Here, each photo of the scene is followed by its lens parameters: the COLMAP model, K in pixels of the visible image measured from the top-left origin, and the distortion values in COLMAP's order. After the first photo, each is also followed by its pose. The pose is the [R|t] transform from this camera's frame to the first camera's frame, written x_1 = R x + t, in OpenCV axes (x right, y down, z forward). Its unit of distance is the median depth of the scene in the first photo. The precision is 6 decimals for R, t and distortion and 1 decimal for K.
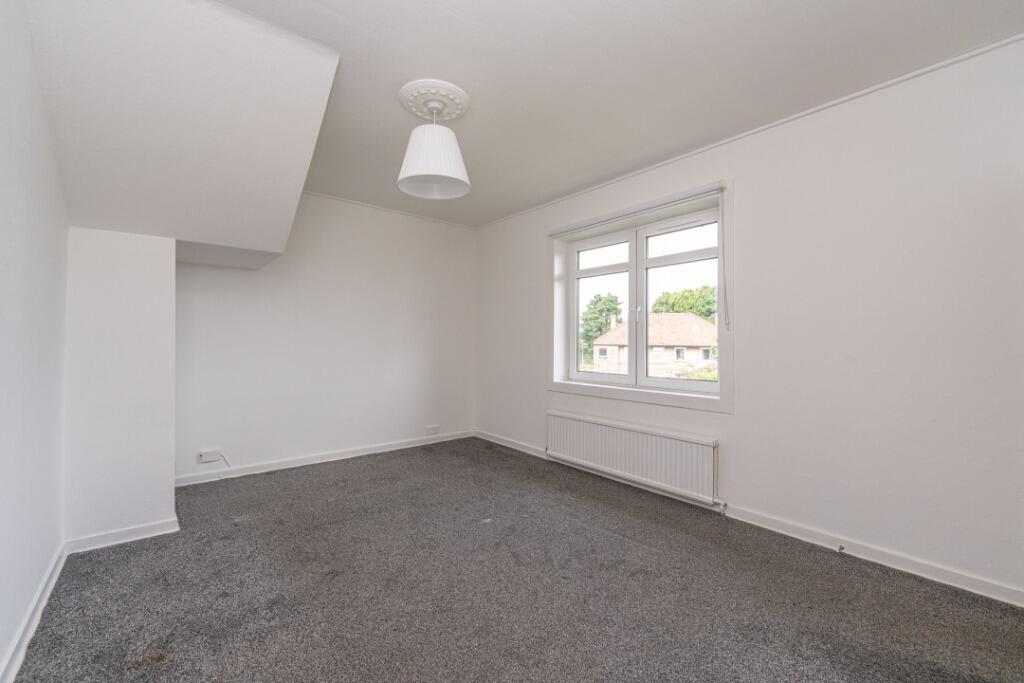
lens RADIAL K [[415.0, 0, 513.8], [0, 415.0, 342.6], [0, 0, 1]] dist [-0.000034, -0.000963]
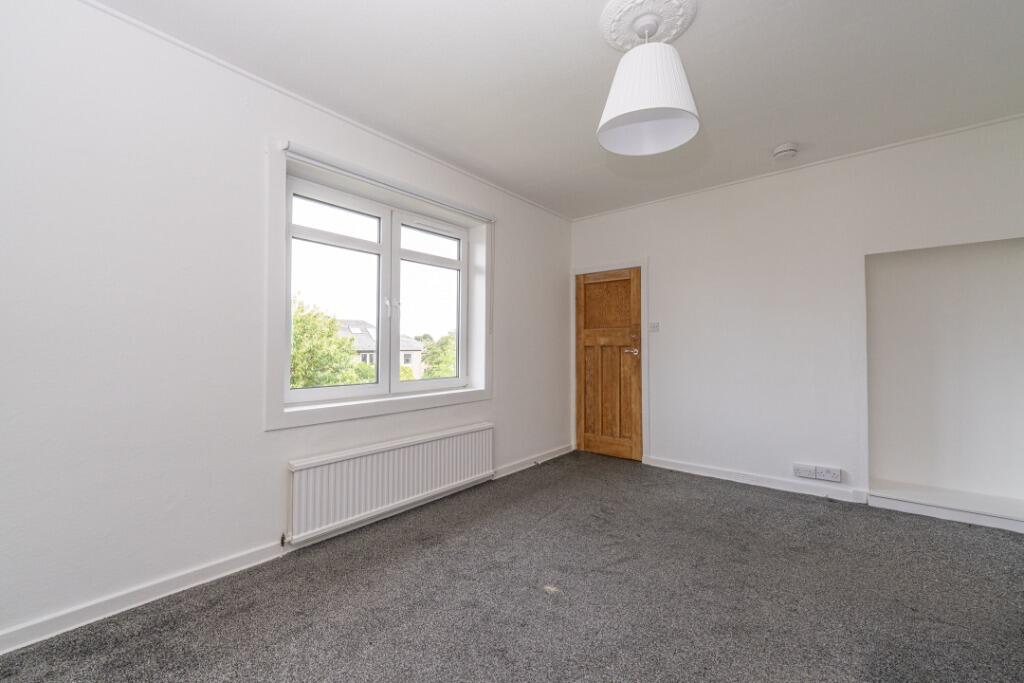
lens RADIAL K [[415.0, 0, 515.4], [0, 415.0, 337.3], [0, 0, 1]] dist [-0.000034, -0.000963]
pose [[-0.183716, 0.017978, 0.982815, -0.673708], [-0.001416, 0.999827, -0.018554, 0.004565], [-0.982978, -0.004800, -0.183658, 1.047255]]
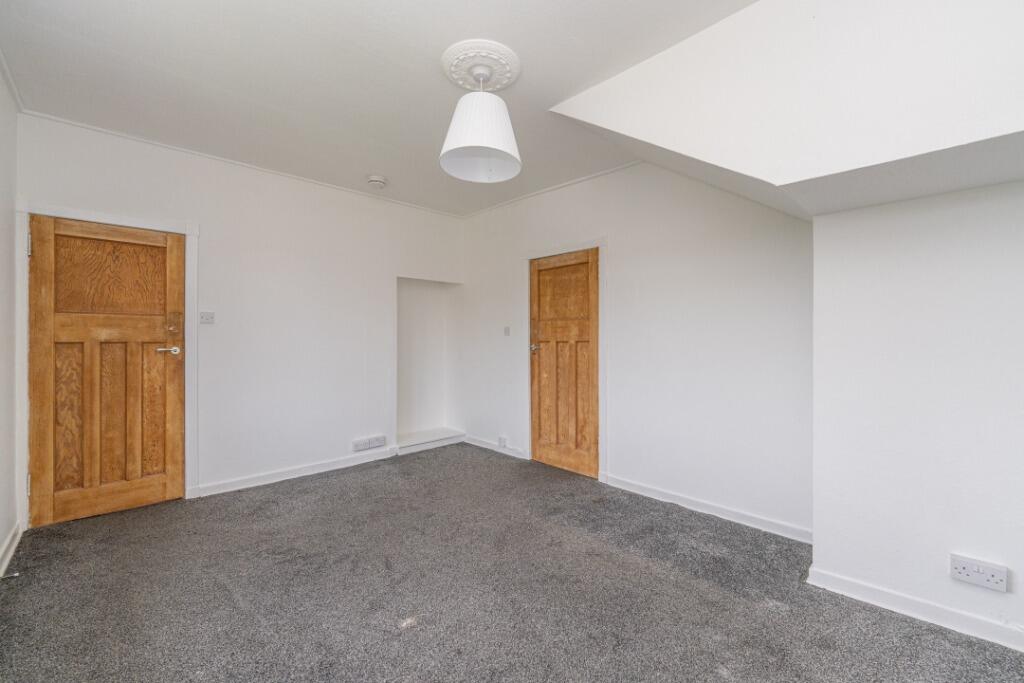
lens RADIAL K [[415.0, 0, 515.7], [0, 415.0, 341.0], [0, 0, 1]] dist [-0.000034, -0.000963]
pose [[-0.997379, -0.009146, -0.071770, -0.157300], [-0.009237, 0.999957, 0.000933, -0.004182], [0.071758, 0.001593, -0.997421, 1.441412]]
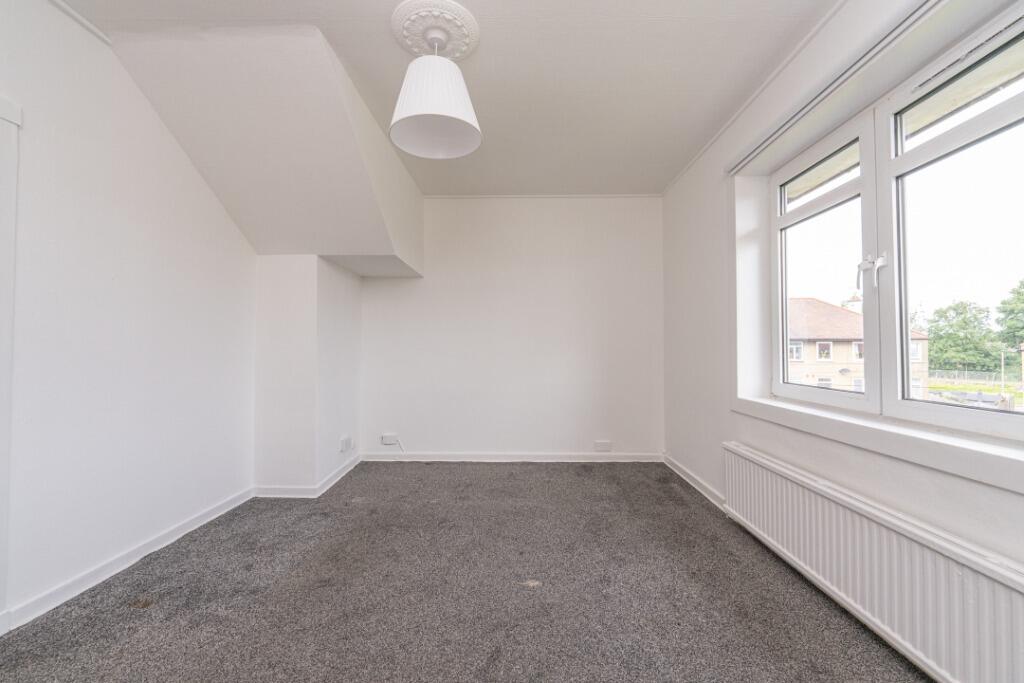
lens RADIAL K [[415.0, 0, 514.9], [0, 415.0, 340.0], [0, 0, 1]] dist [-0.000034, -0.000963]
pose [[0.756017, -0.018217, -0.654298, 0.336753], [0.003432, 0.999709, -0.023869, 0.025633], [0.654543, 0.015800, 0.755860, 0.382415]]
